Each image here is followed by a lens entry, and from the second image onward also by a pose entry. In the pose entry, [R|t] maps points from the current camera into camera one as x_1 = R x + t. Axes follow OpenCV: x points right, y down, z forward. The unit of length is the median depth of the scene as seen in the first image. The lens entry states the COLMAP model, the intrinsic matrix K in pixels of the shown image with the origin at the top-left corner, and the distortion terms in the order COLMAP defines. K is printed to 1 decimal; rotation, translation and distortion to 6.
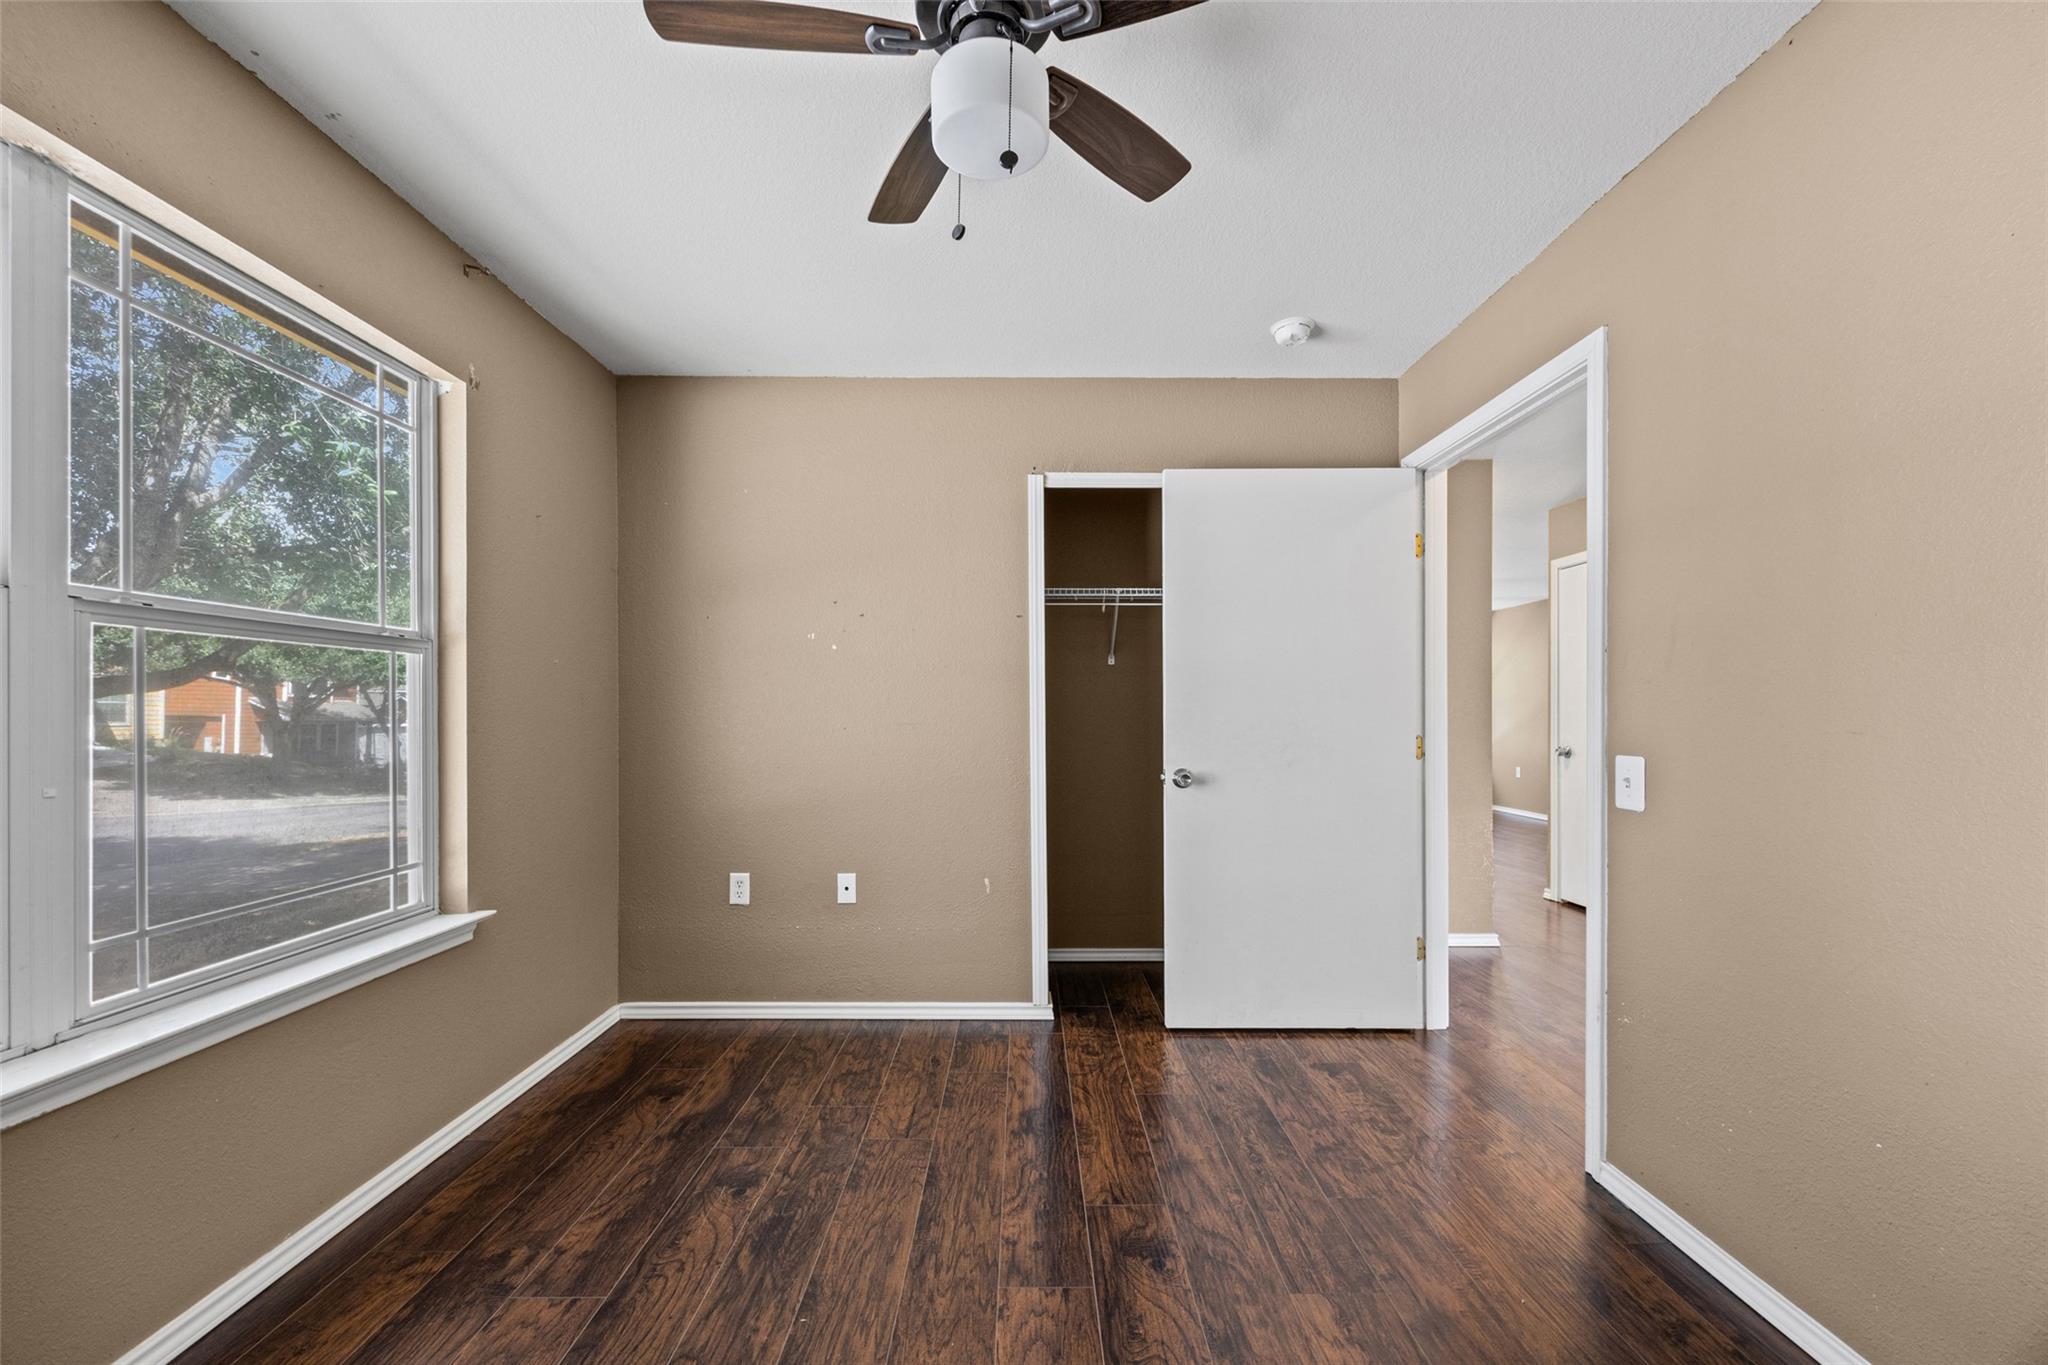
lens RADIAL K [[796.8, 0, 1020.4], [0, 796.8, 681.2], [0, 0, 1]] dist [0.000635, 0.000010]
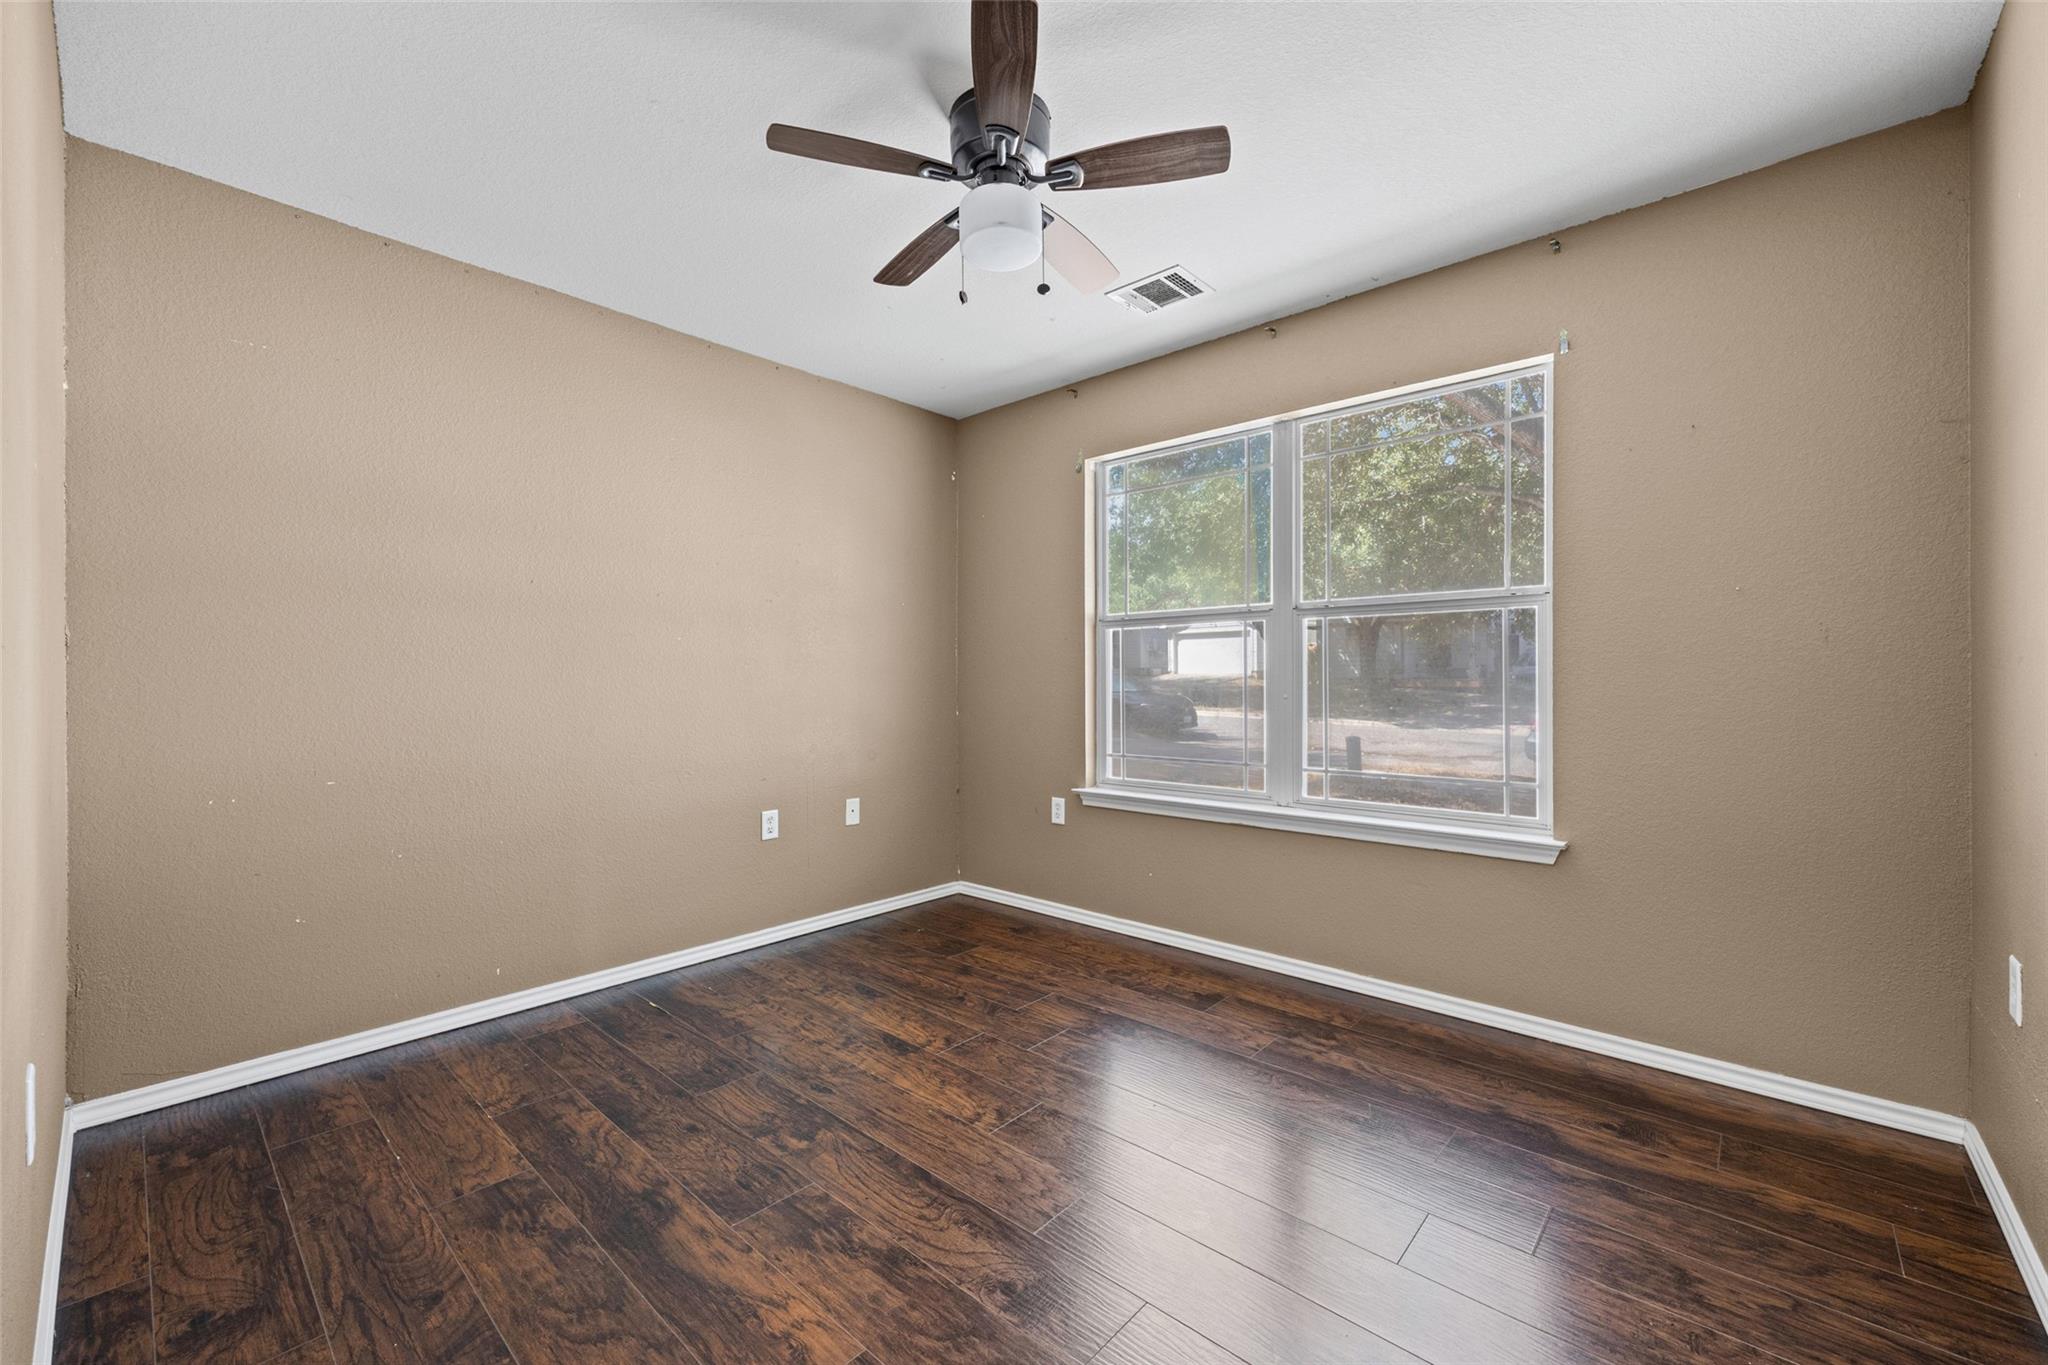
lens RADIAL K [[796.8, 0, 1020.4], [0, 796.8, 681.2], [0, 0, 1]] dist [0.000635, 0.000010]
pose [[-0.667165, 0.004558, -0.744896, 0.773740], [0.033751, 0.999139, -0.024116, 0.102988], [0.744145, -0.041231, -0.666745, 1.562537]]
